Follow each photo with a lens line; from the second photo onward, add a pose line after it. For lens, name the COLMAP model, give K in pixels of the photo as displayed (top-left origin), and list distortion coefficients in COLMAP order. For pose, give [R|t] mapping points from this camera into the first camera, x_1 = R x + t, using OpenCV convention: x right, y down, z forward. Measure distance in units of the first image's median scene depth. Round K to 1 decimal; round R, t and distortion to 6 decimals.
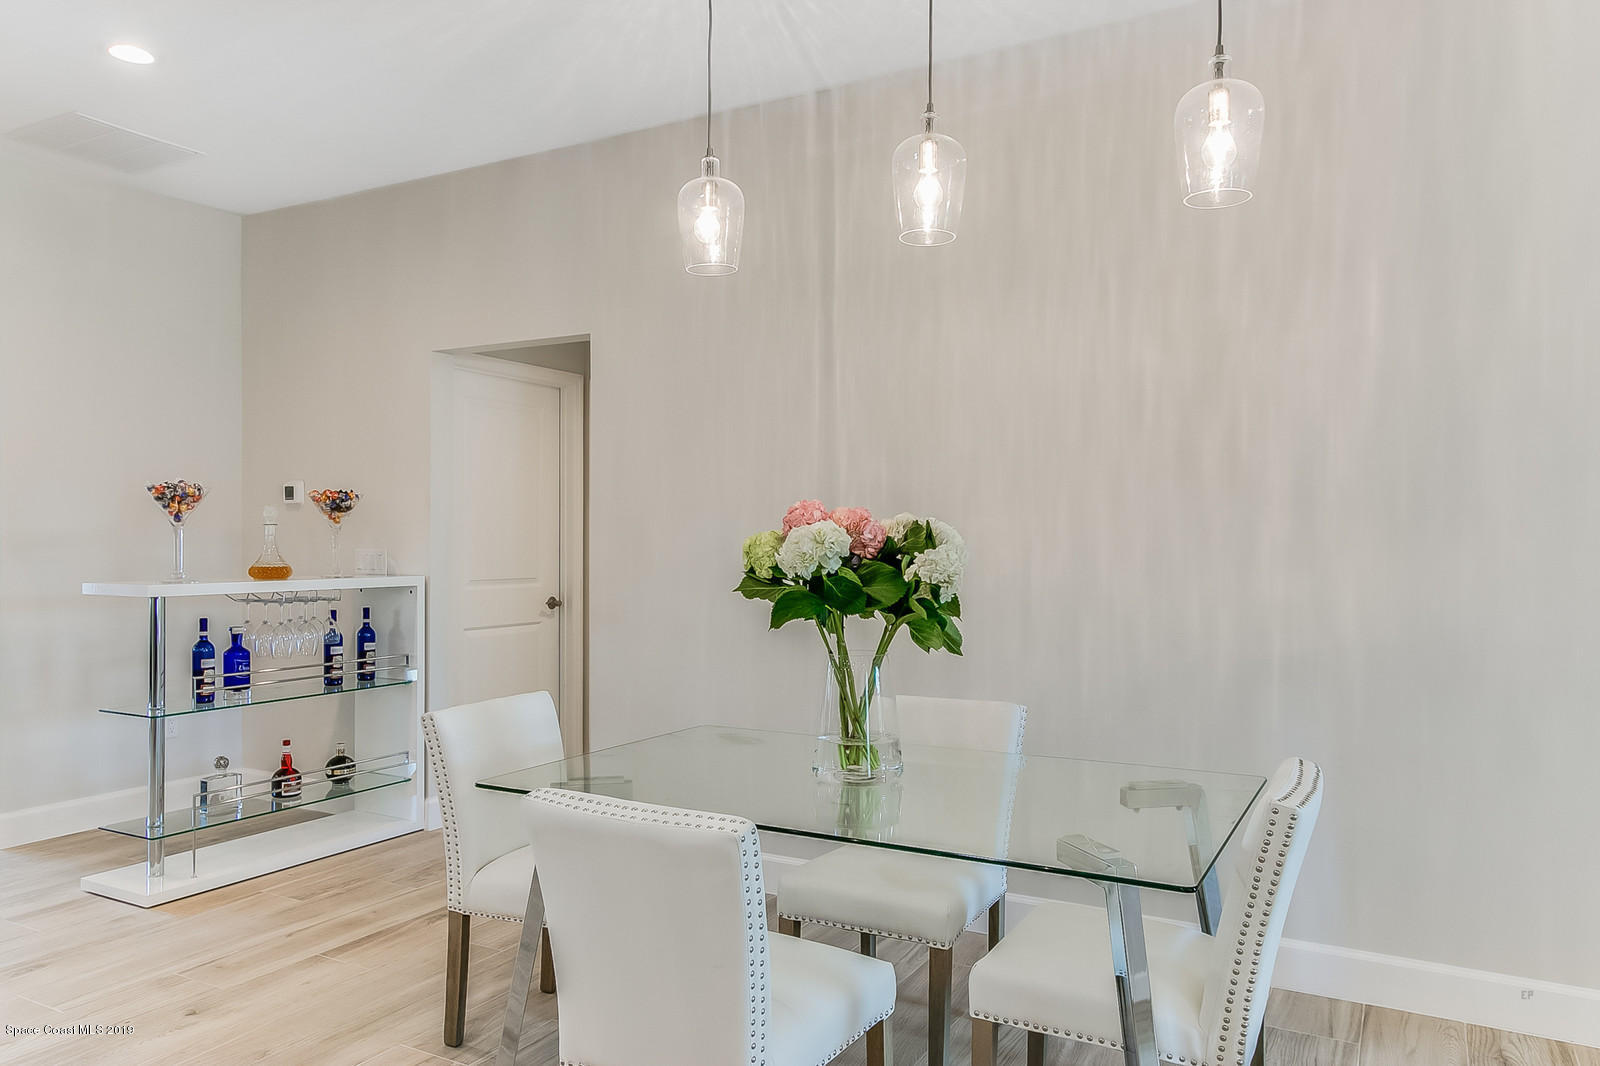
lens RADIAL K [[1120.7, 0, 798.6], [0, 1120.7, 532.6], [0, 0, 1]] dist [0.033737, 0.004249]
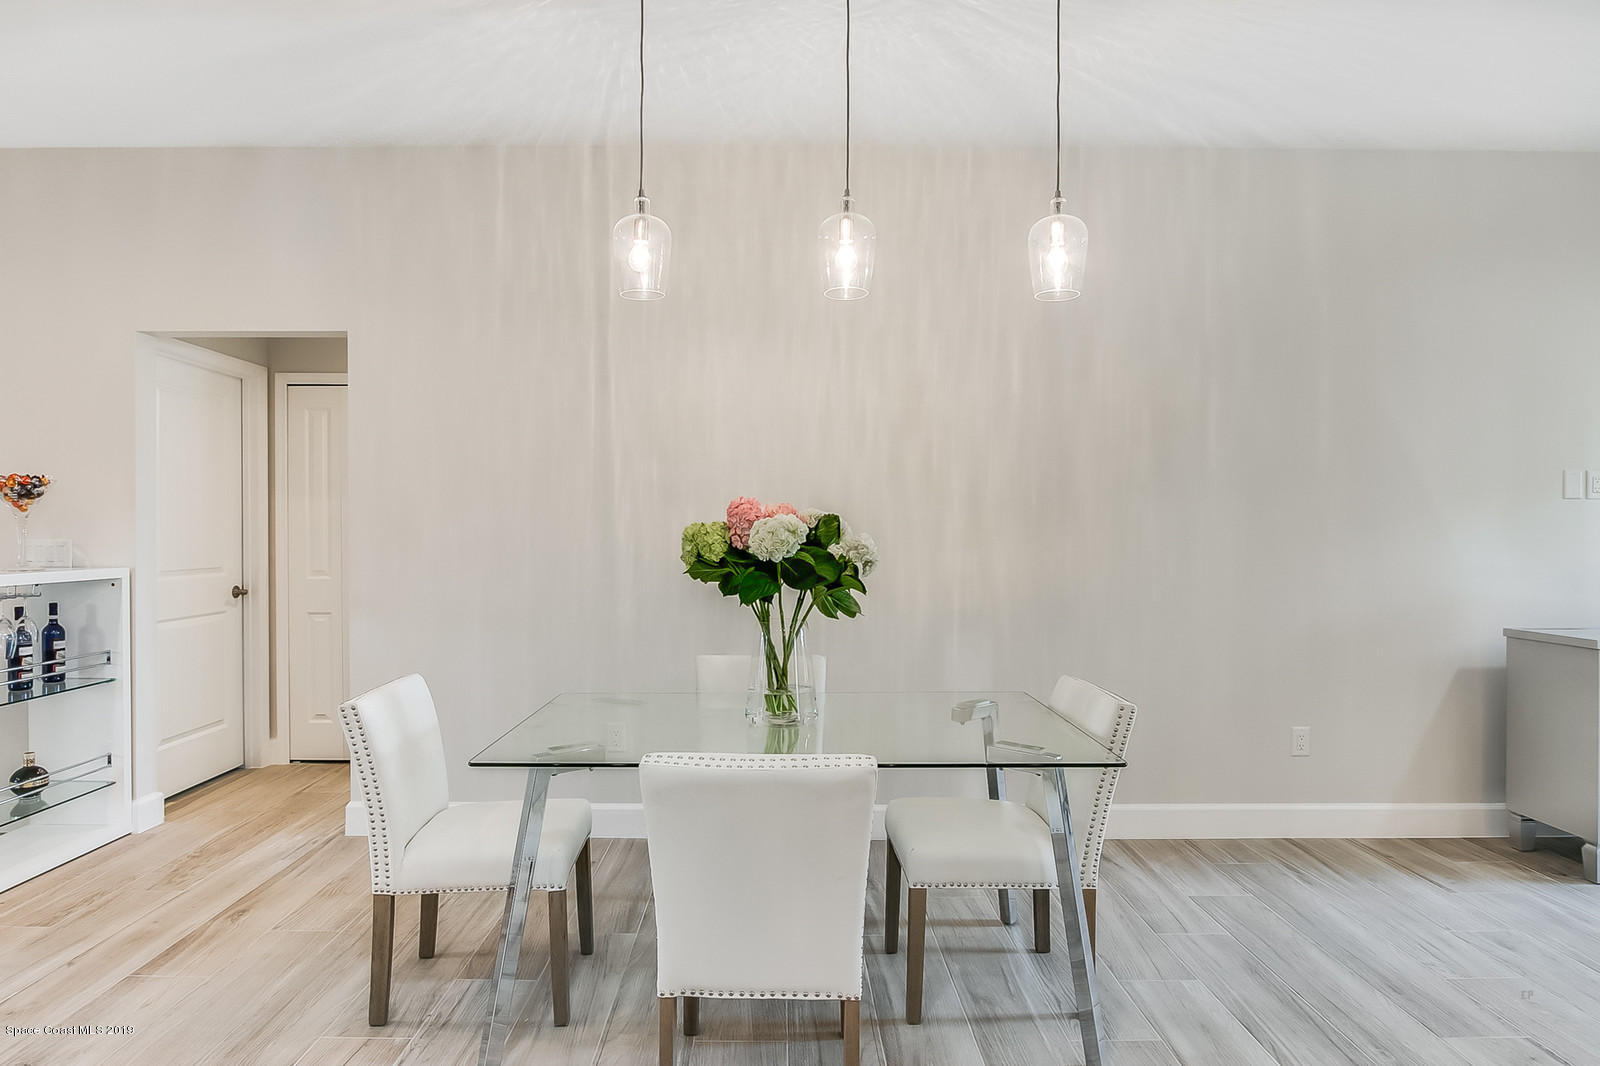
lens RADIAL K [[894.0, 0, 795.3], [0, 894.0, 532.2], [0, 0, 1]] dist [0.009030, -0.000432]
pose [[0.874611, -0.001593, 0.484823, -0.263597], [-0.002868, 0.999960, 0.008459, 0.000814], [-0.484817, -0.008789, 0.874572, 0.081294]]
